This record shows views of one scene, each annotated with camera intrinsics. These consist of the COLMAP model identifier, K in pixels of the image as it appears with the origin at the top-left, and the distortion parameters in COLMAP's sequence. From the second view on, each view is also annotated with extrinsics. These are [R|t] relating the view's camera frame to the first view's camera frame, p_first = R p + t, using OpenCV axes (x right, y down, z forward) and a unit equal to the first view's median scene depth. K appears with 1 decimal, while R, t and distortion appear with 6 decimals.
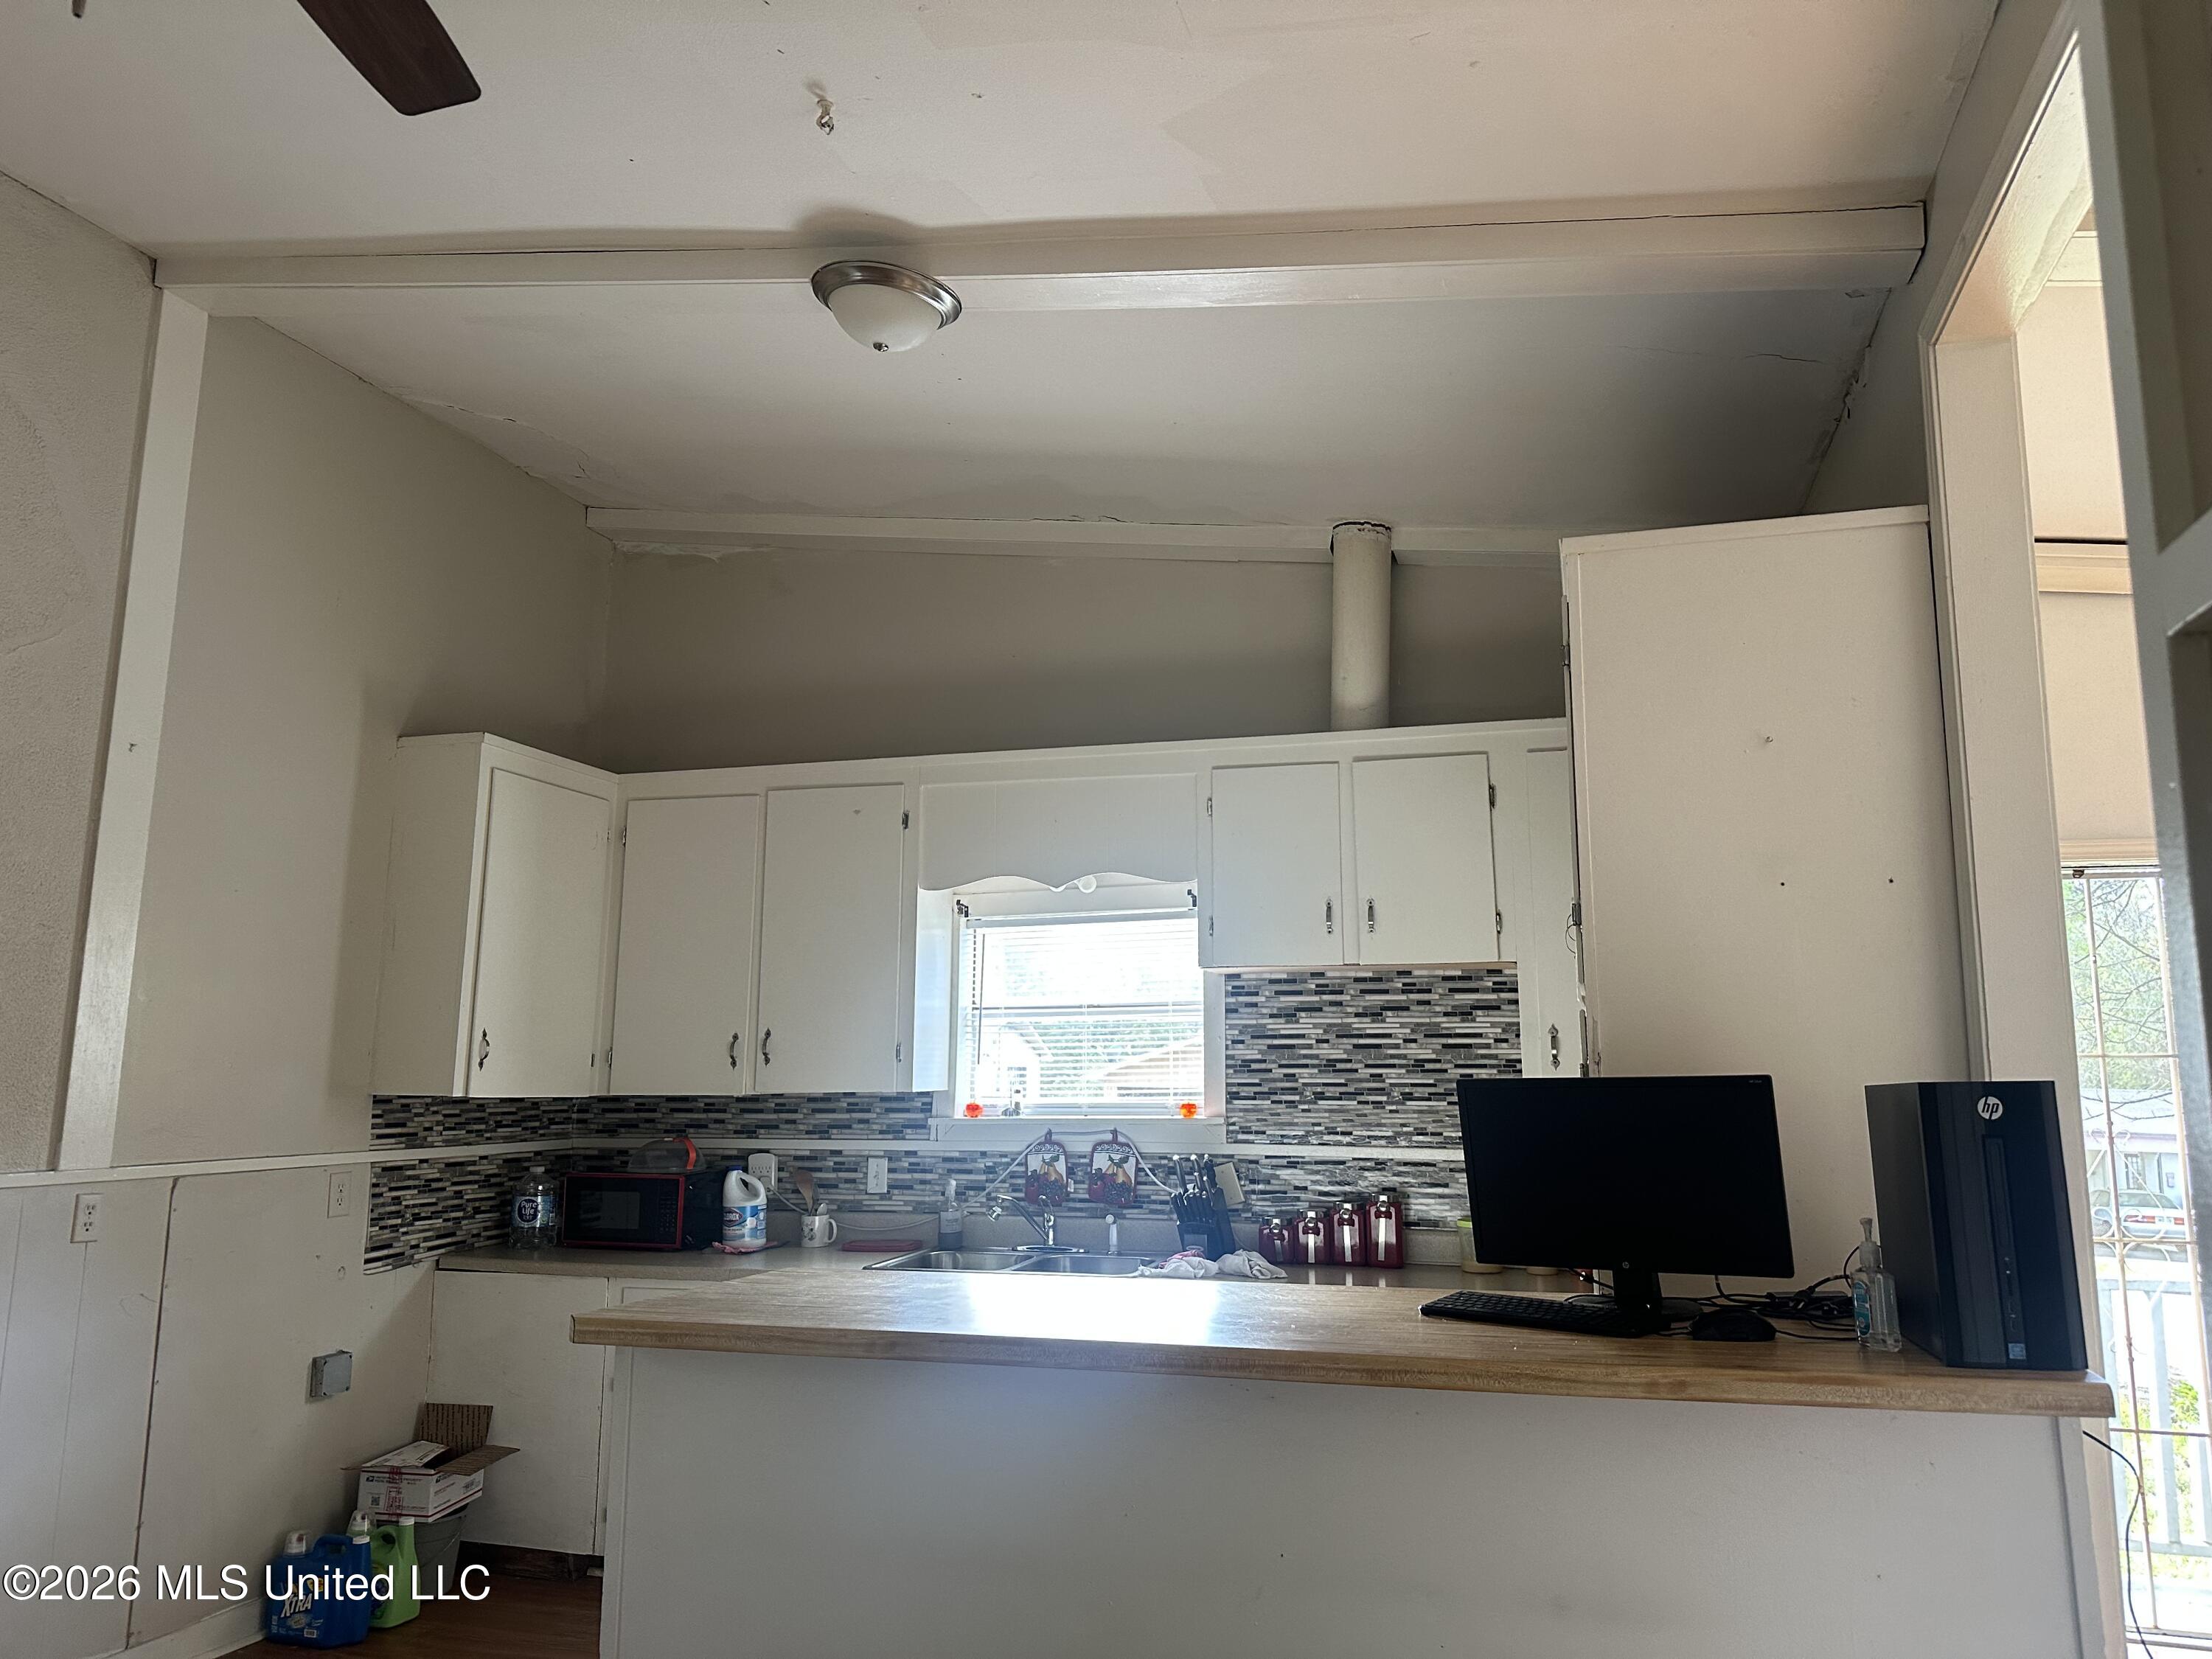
lens RADIAL K [[1550.6, 0, 1119.9], [0, 1550.6, 798.7], [0, 0, 1]] dist [0.078236, -0.094148]
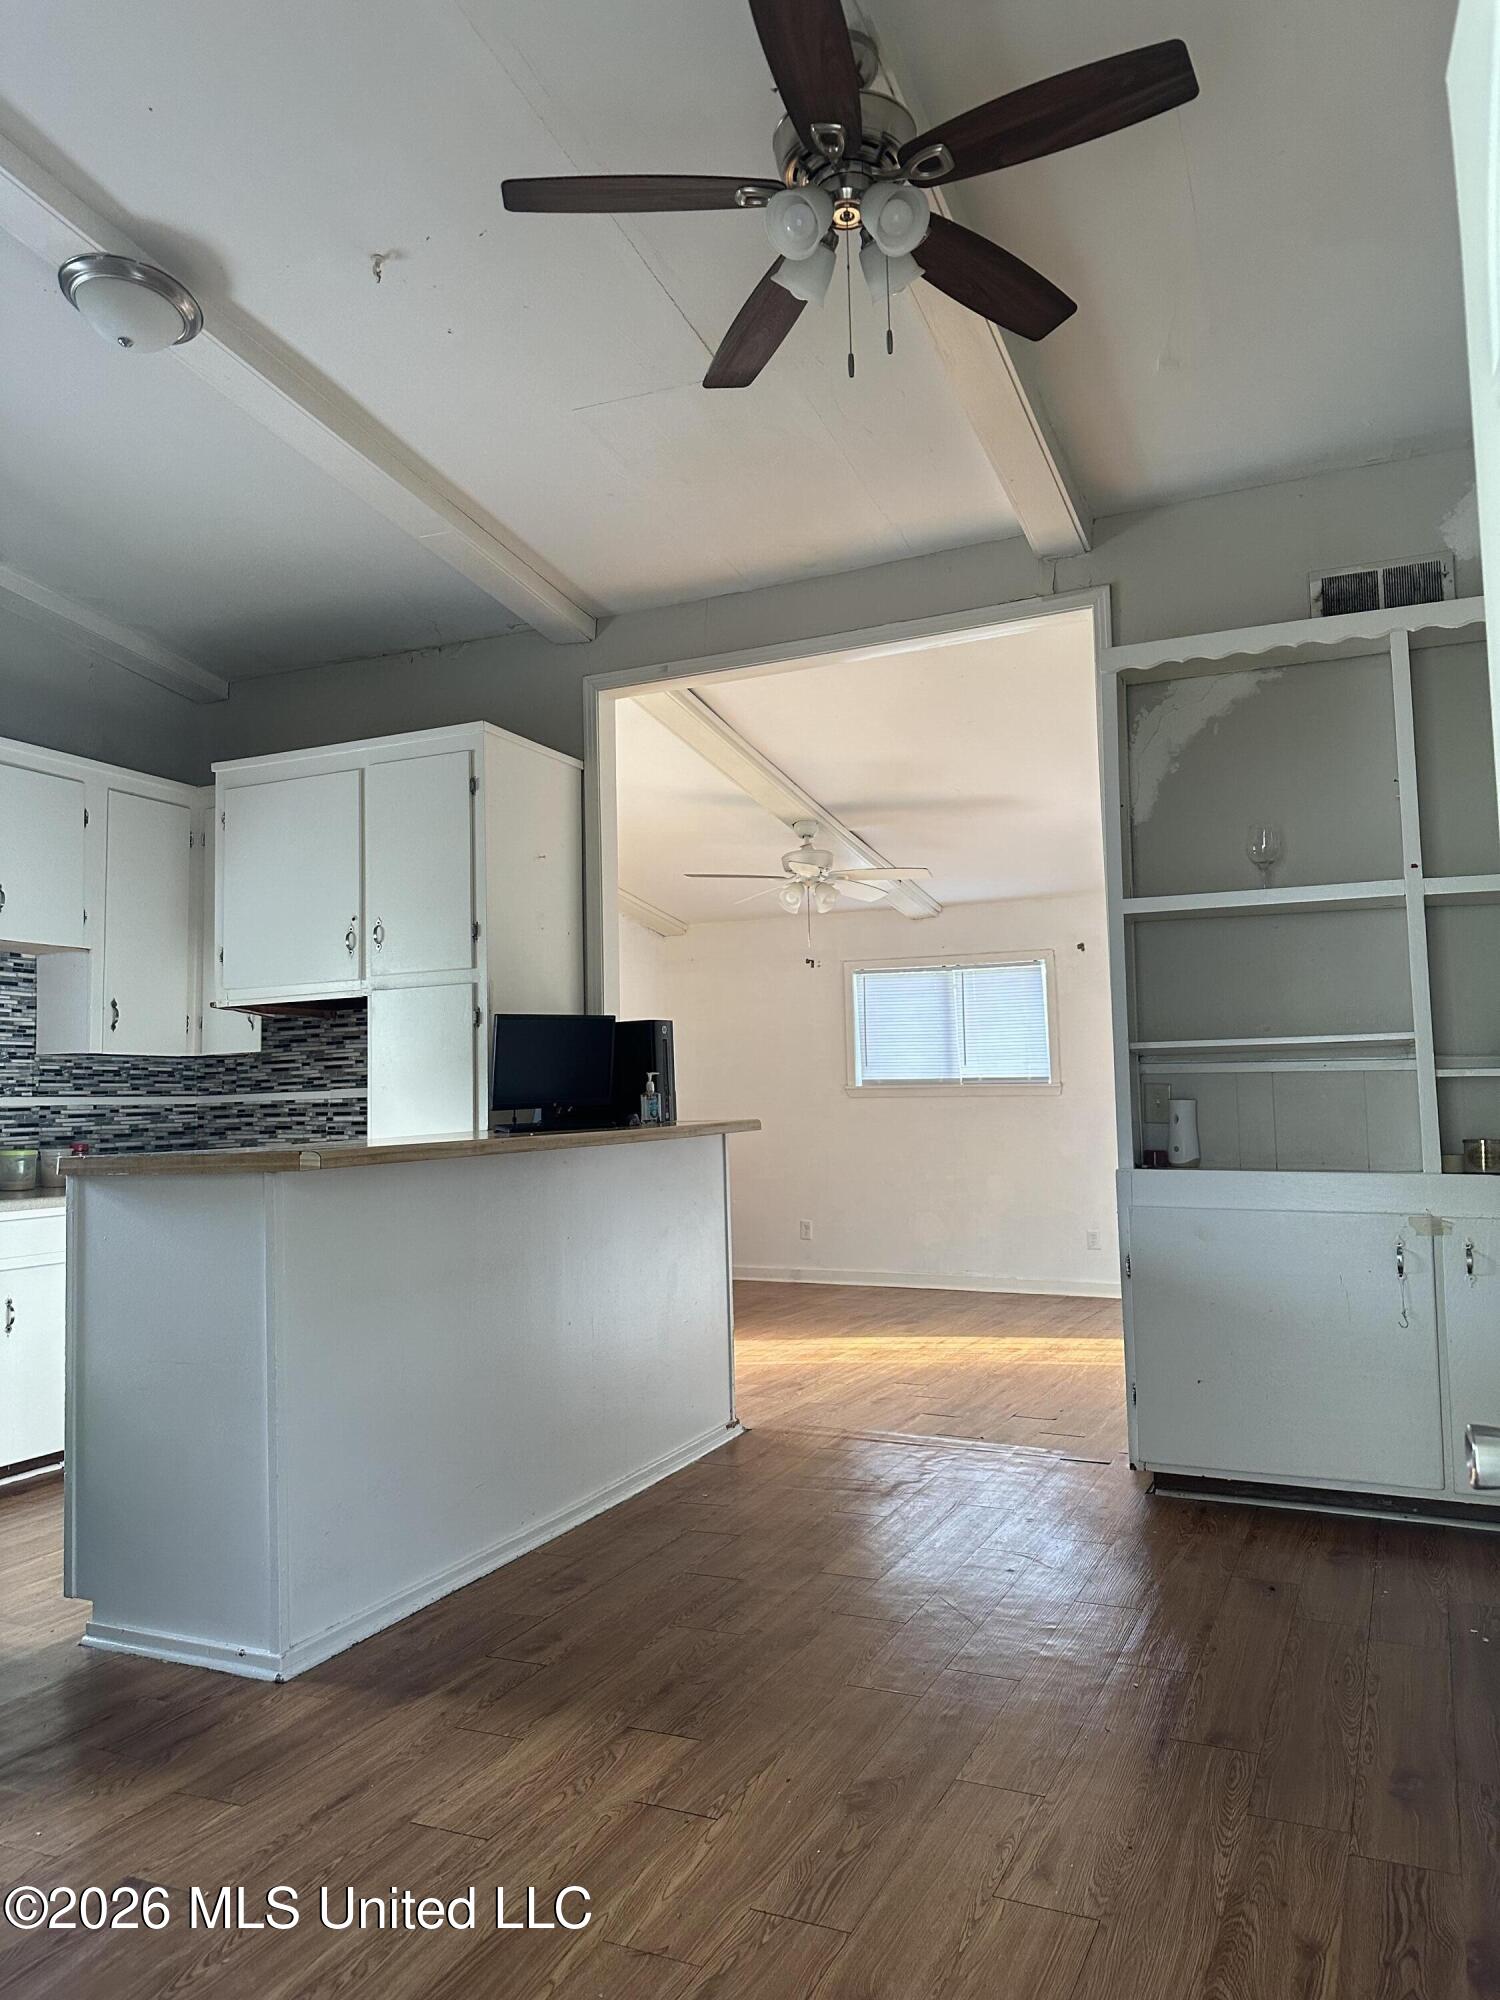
lens RADIAL K [[1402.0, 0, 764.3], [0, 1402.0, 1004.1], [0, 0, 1]] dist [0.078236, -0.094148]
pose [[0.139119, 0.066641, 0.988031, -0.749234], [-0.149815, 0.987666, -0.045522, 0.107515], [-0.978878, -0.141689, 0.147386, 0.249110]]
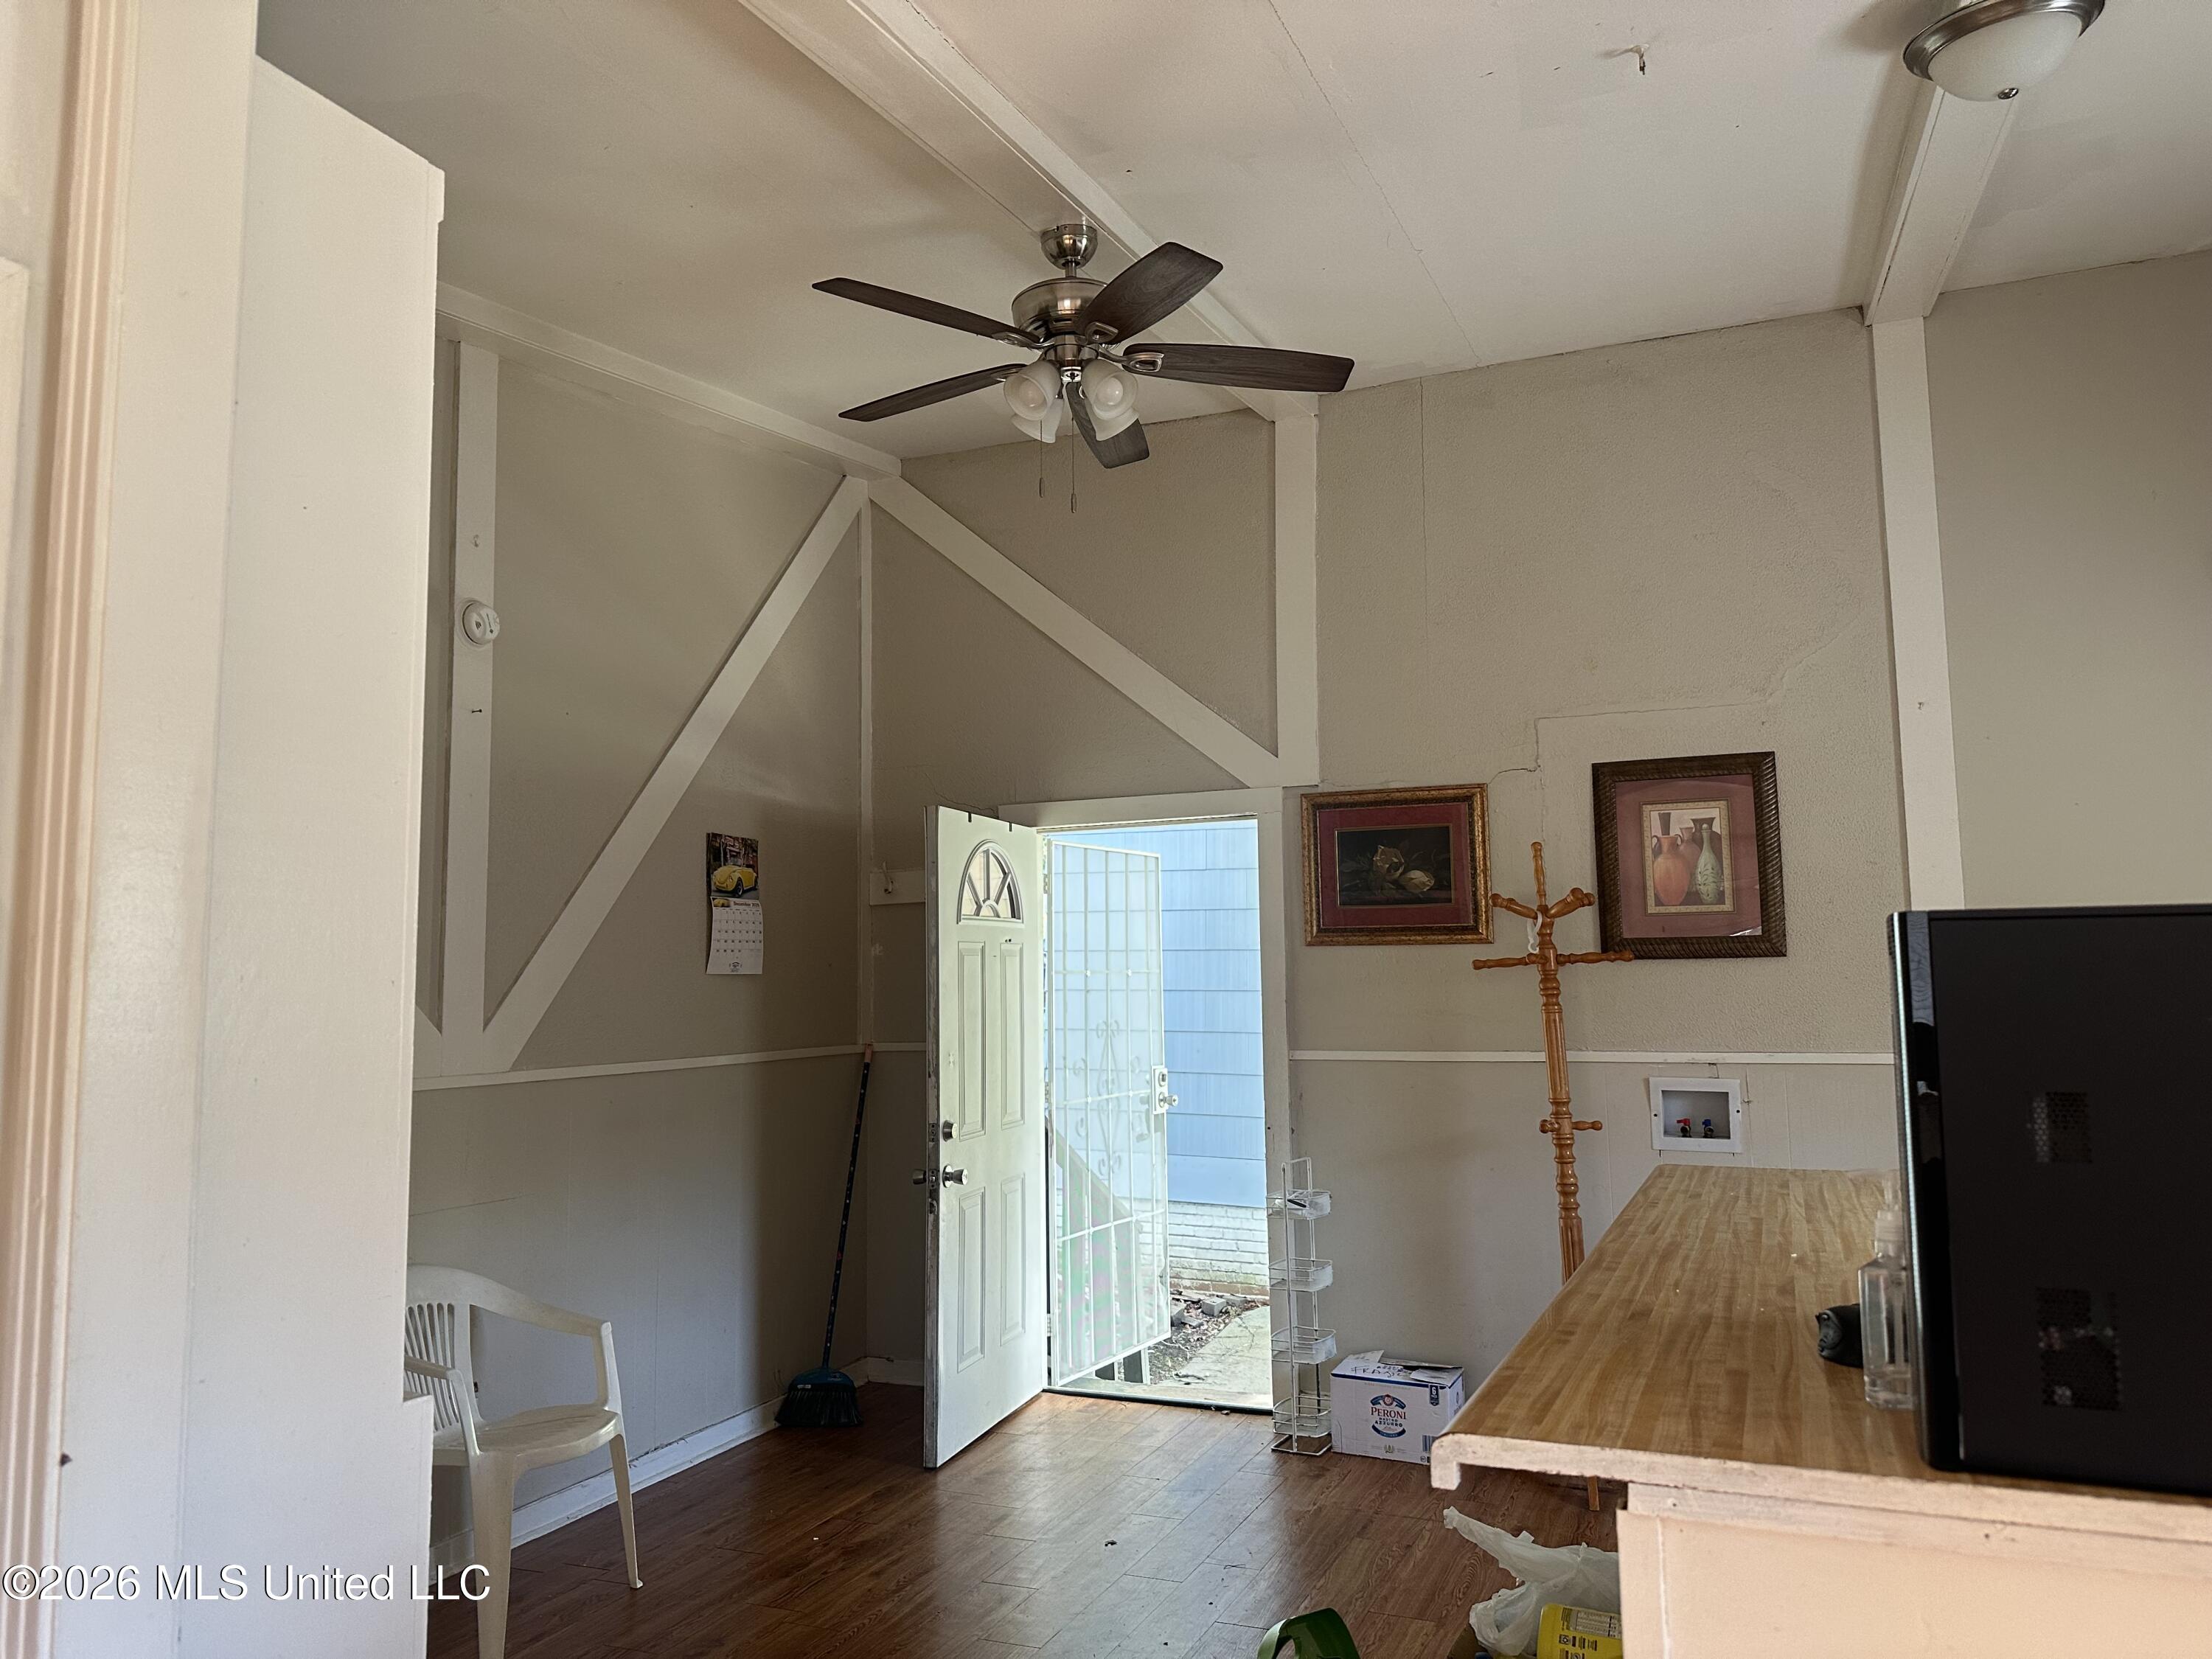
lens RADIAL K [[1550.6, 0, 1096.5], [0, 1550.6, 815.1], [0, 0, 1]] dist [0.078236, -0.094148]
pose [[-0.116316, -0.120044, -0.985931, 0.485794], [0.183509, 0.972981, -0.140116, 0.080183], [0.976112, -0.197225, -0.091144, 0.380308]]
